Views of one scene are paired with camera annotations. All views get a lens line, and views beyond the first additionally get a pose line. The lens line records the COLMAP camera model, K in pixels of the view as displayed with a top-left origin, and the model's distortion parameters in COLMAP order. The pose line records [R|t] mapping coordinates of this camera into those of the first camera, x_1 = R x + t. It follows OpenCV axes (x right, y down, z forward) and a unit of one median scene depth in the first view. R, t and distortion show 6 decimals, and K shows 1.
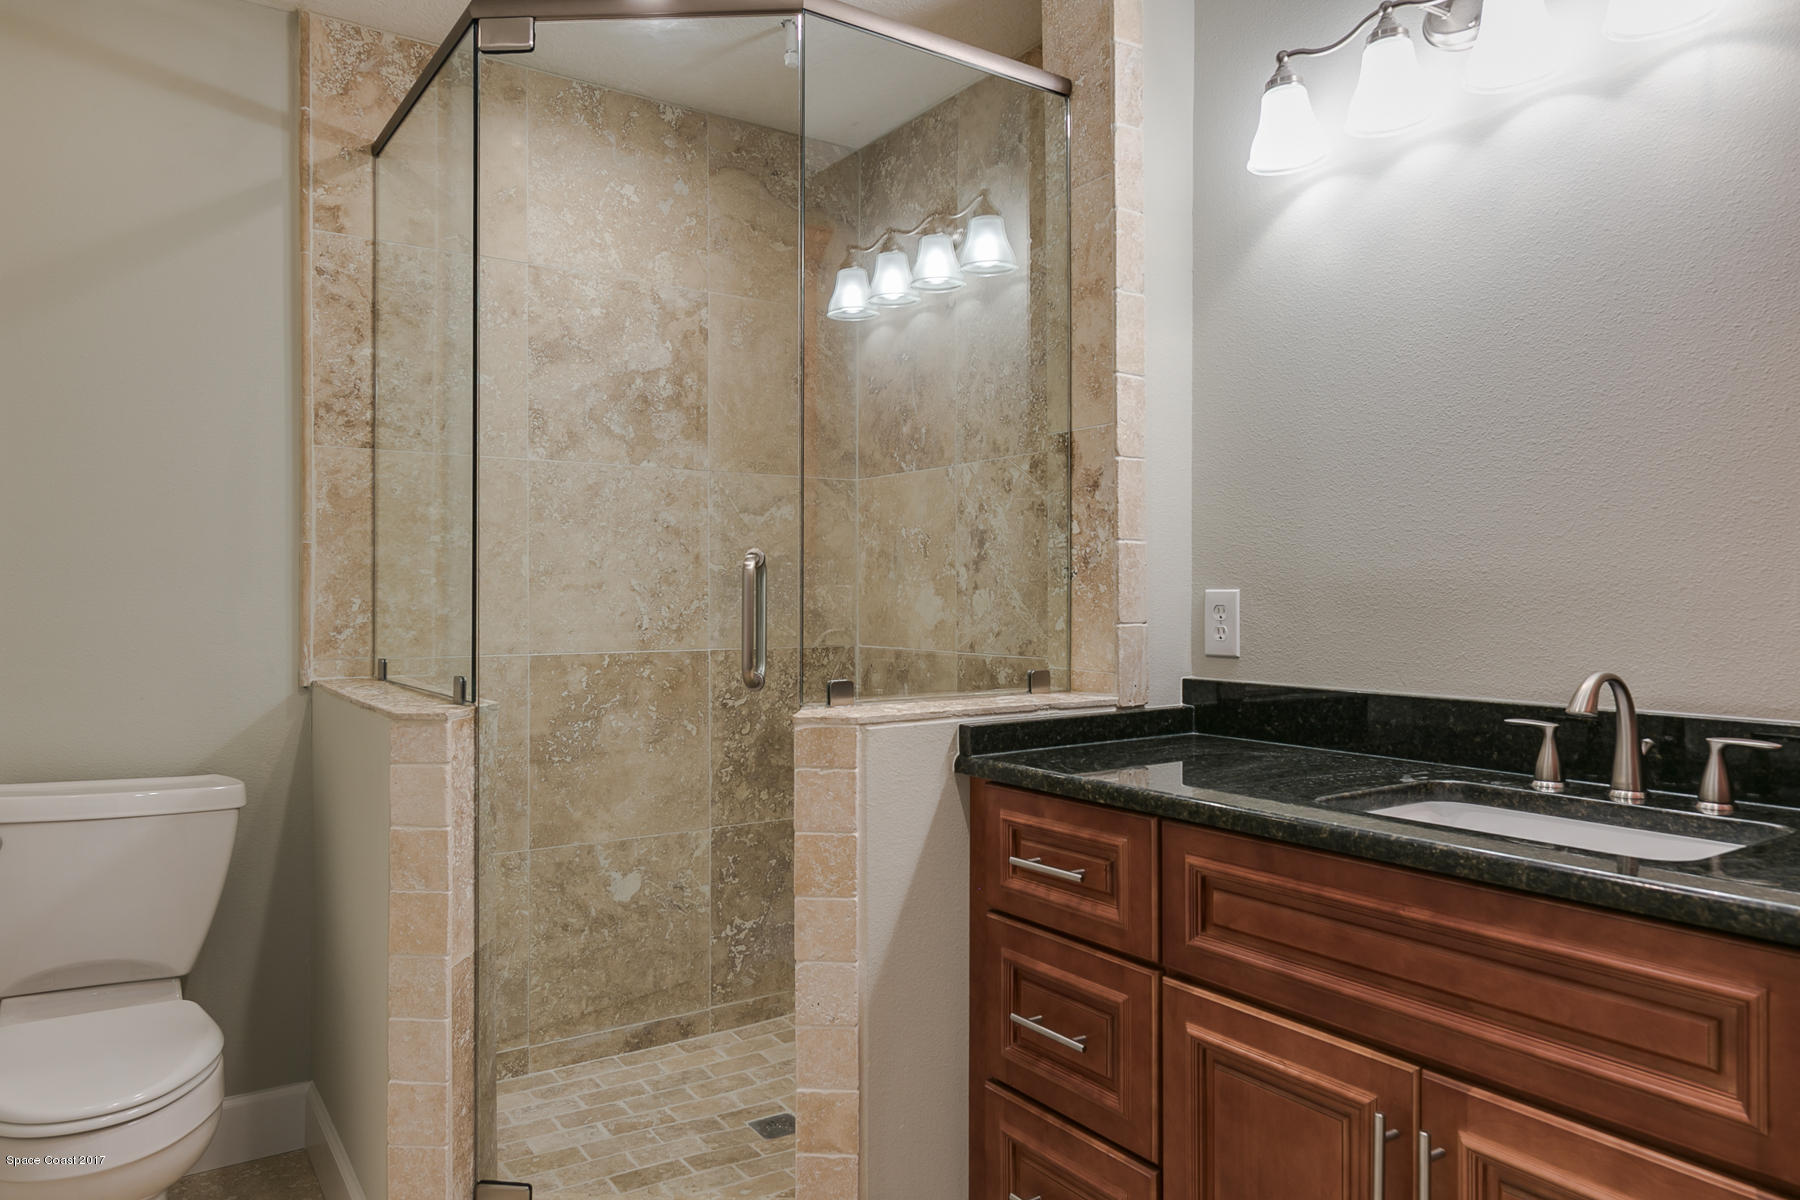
lens RADIAL K [[1208.3, 0, 900.4], [0, 1208.3, 598.7], [0, 0, 1]] dist [0.001898, 0.000091]
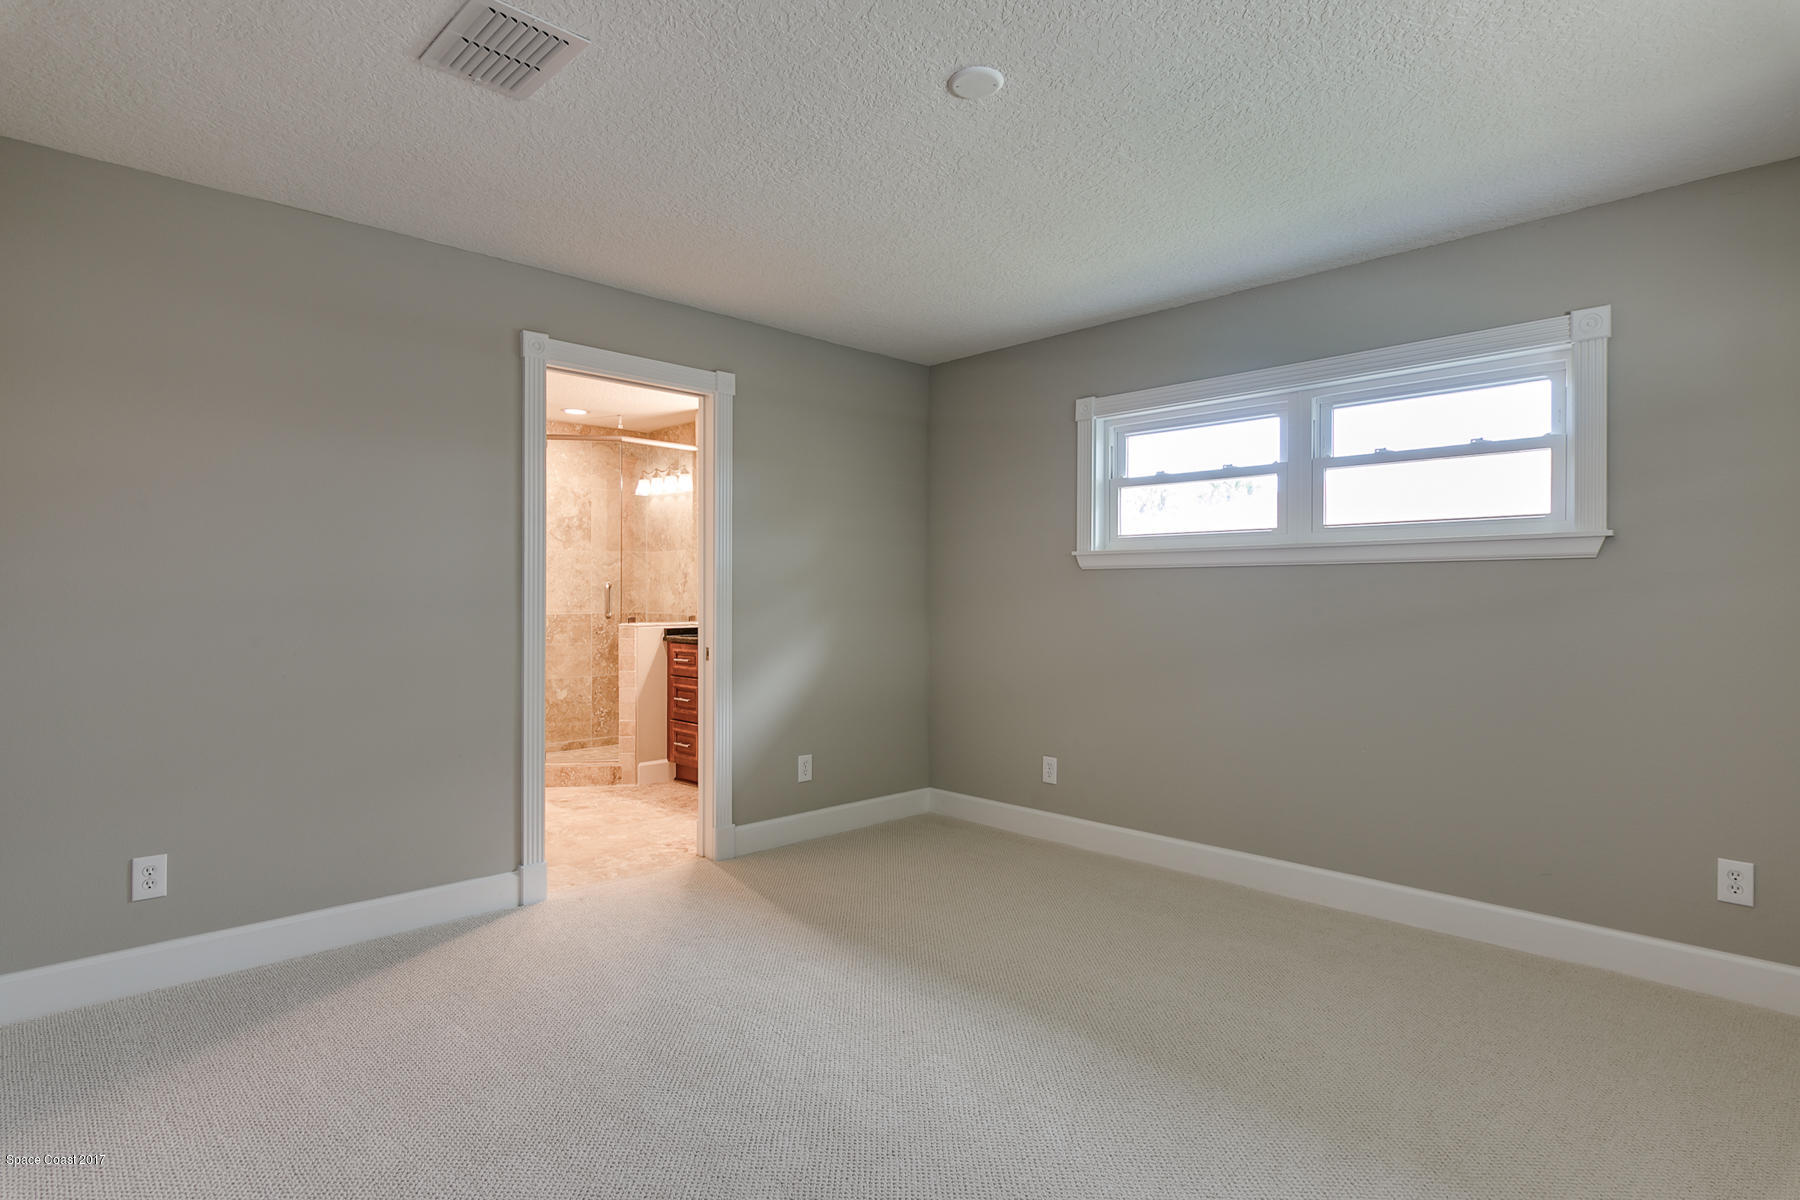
lens RADIAL K [[946.6, 0, 898.9], [0, 946.6, 593.9], [0, 0, 1]] dist [-0.001002, -0.000044]
pose [[0.983895, 0.001040, 0.178742, 0.160416], [0.000107, 0.999979, -0.006406, 0.011000], [-0.178745, 0.006322, 0.983875, -1.361463]]
